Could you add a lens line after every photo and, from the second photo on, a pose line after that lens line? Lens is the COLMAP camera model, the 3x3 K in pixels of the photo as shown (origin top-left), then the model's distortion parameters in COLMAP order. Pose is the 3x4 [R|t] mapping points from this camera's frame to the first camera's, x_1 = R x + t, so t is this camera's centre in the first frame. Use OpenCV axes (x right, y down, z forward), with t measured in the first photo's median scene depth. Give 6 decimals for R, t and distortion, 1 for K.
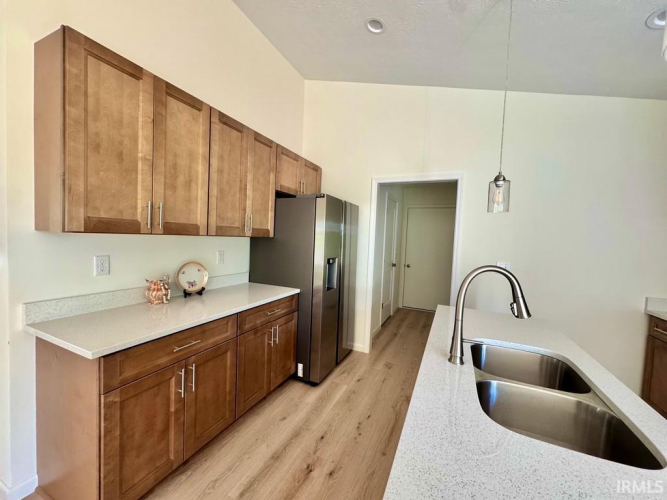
lens RADIAL K [[268.1, 0, 333.7], [0, 268.1, 249.8], [0, 0, 1]] dist [-0.003060, -0.000194]
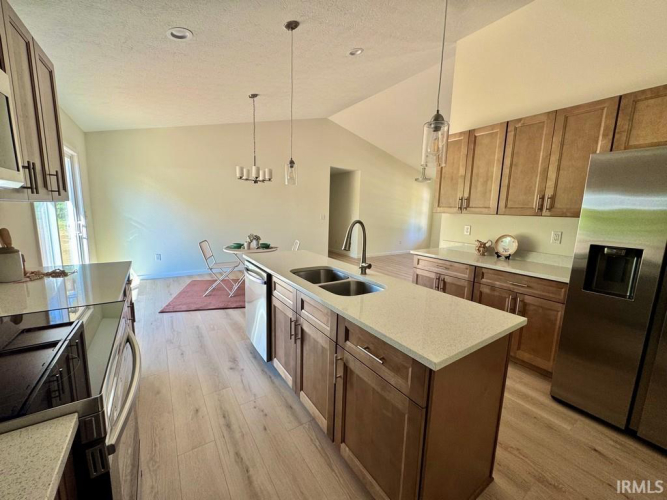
lens RADIAL K [[268.1, 0, 333.4], [0, 268.1, 249.7], [0, 0, 1]] dist [-0.003060, -0.000194]
pose [[-0.521588, 0.075359, -0.849863, 1.267334], [-0.086146, 0.986350, 0.140332, 0.005603], [0.848837, 0.146407, -0.507977, 1.050696]]
